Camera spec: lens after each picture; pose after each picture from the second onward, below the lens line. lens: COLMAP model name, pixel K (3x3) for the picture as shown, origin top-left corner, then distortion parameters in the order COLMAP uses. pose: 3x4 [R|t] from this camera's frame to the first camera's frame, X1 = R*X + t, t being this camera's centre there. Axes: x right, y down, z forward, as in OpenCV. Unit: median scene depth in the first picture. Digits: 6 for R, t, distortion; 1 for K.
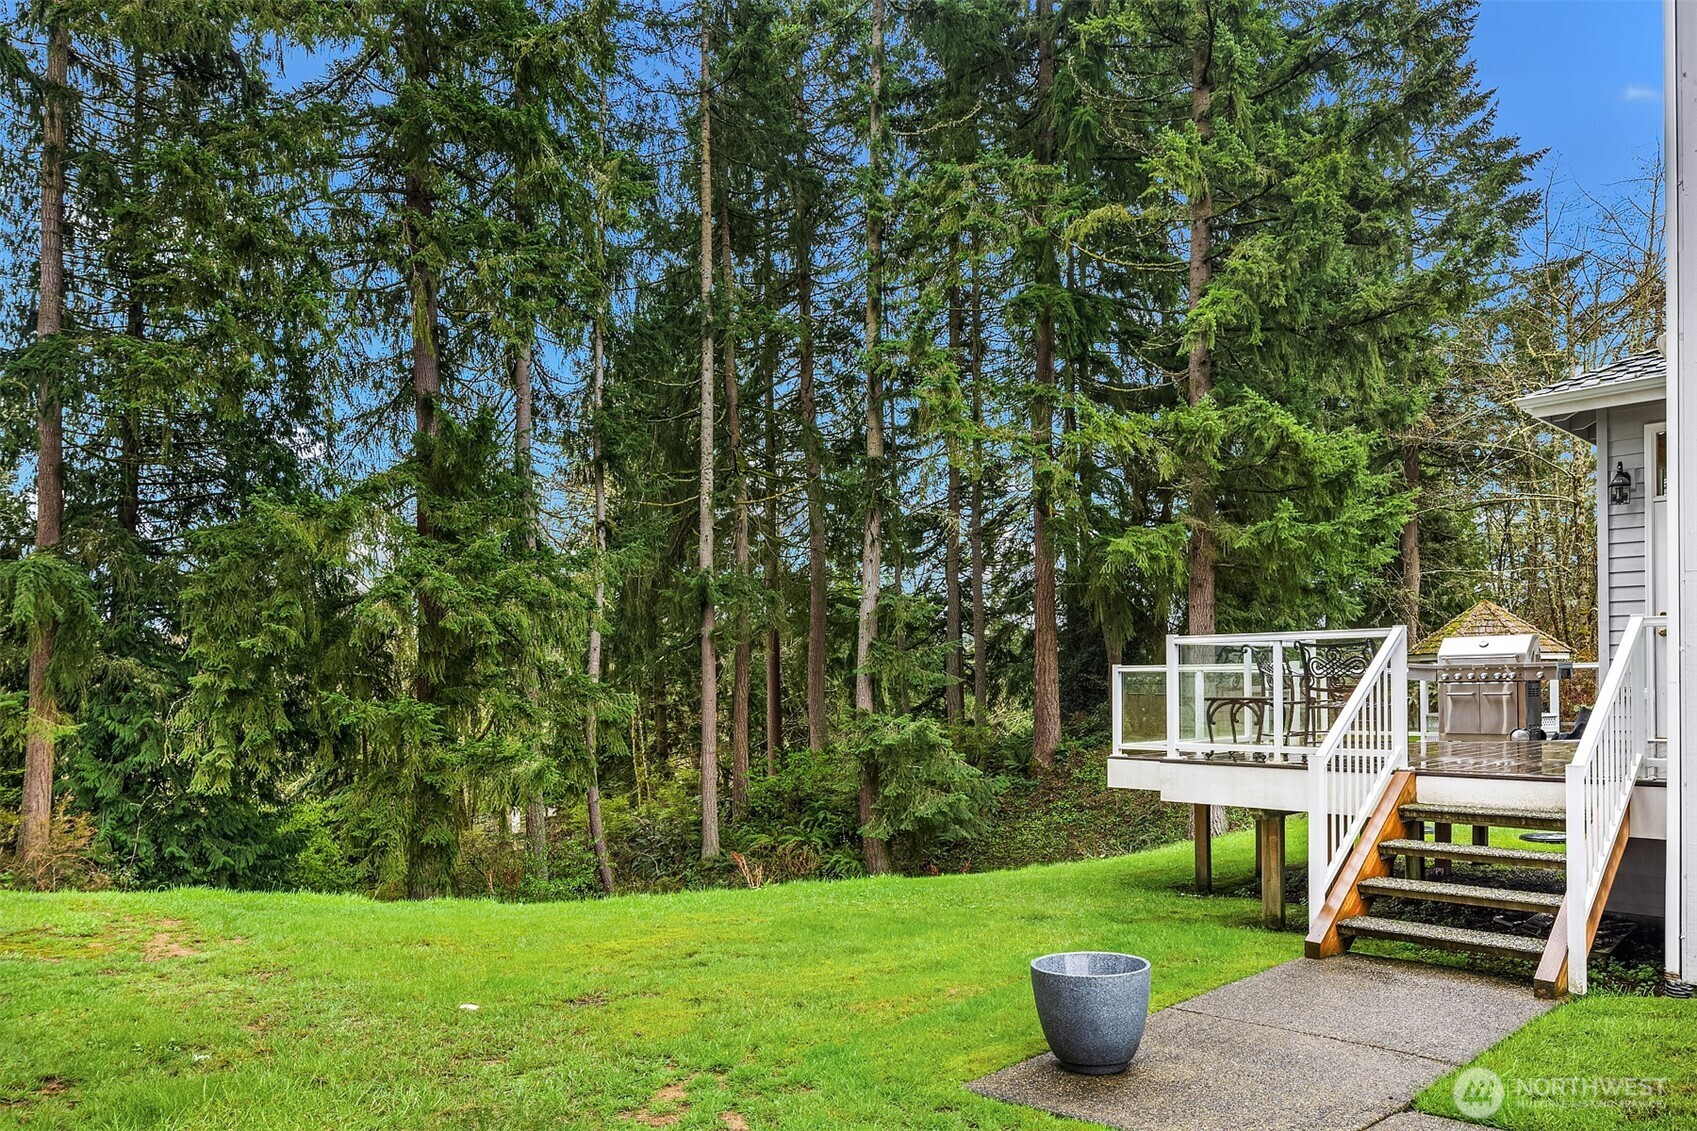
lens RADIAL K [[1174.4, 0, 845.2], [0, 1174.4, 685.4], [0, 0, 1]] dist [-0.009008, 0.003321]
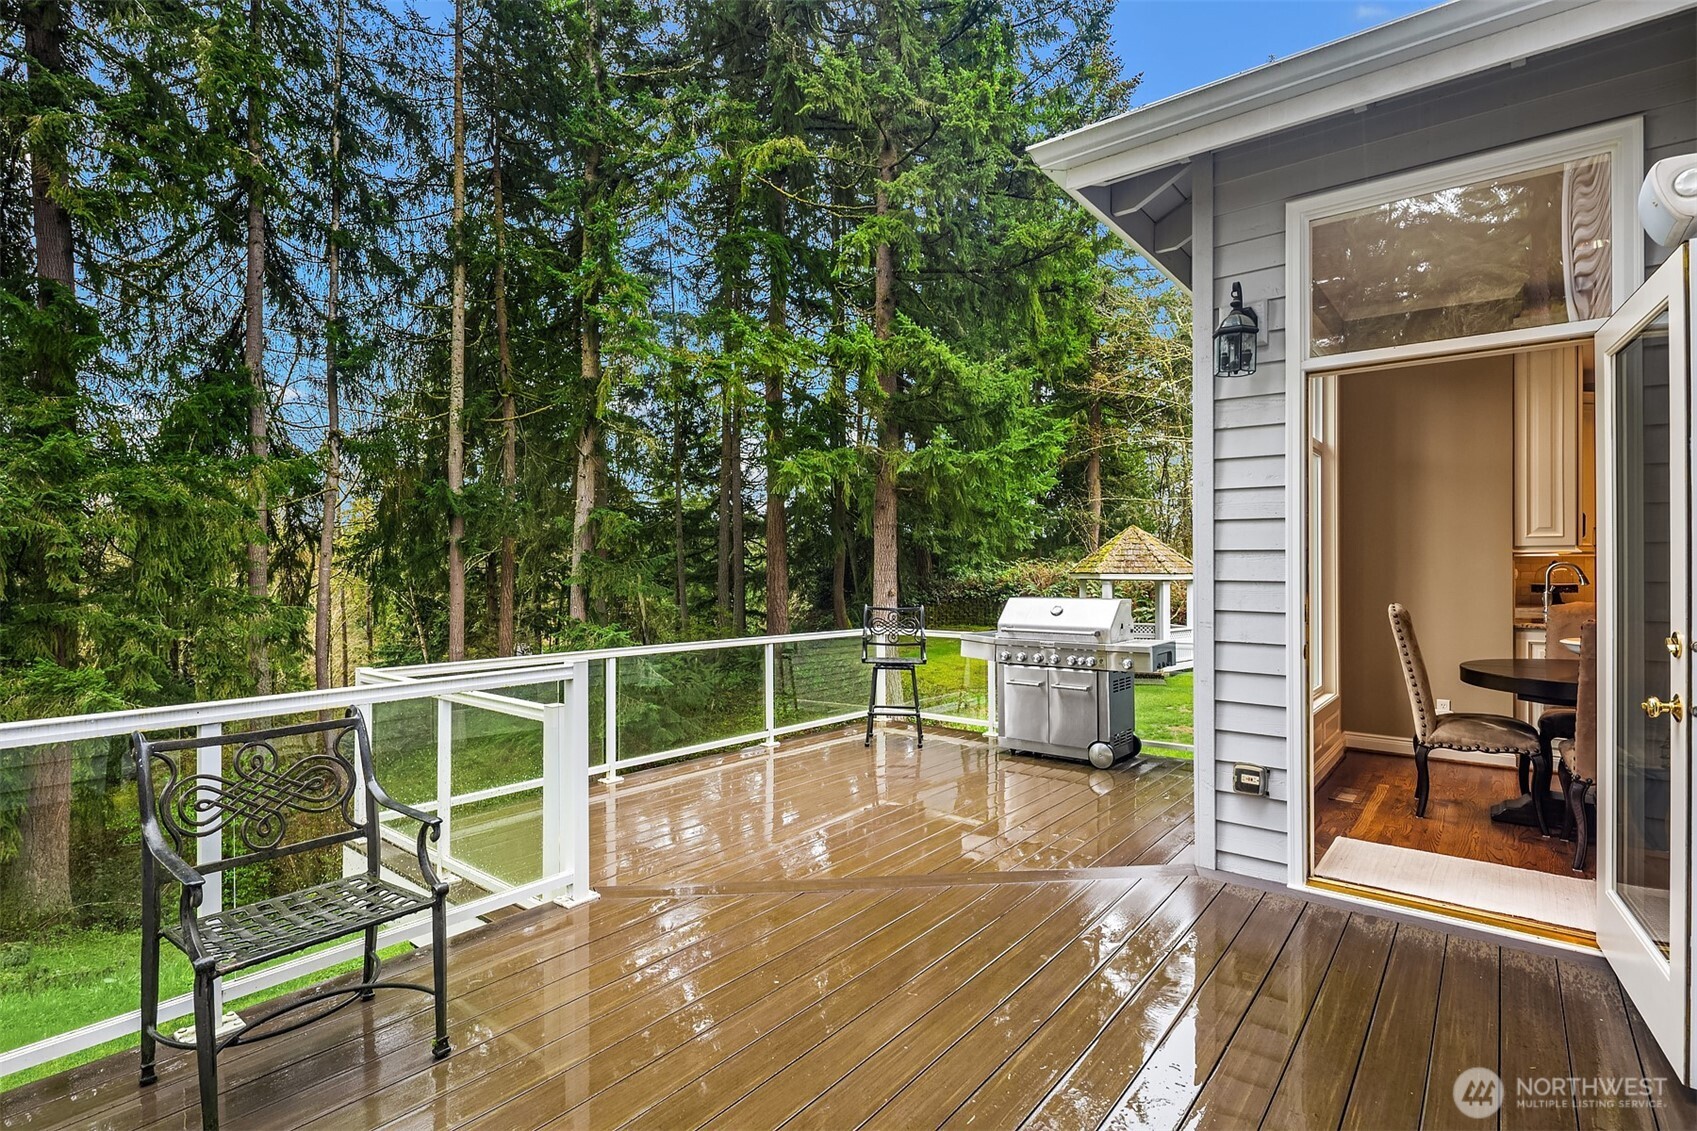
lens RADIAL K [[831.1, 0, 848.4], [0, 831.1, 564.2], [0, 0, 1]] dist [0.002730, 0.000203]
pose [[0.990292, 0.012397, 0.138446, 0.189948], [-0.011469, 0.999906, -0.007500, -0.030894], [-0.138526, 0.005839, 0.990342, 0.284006]]
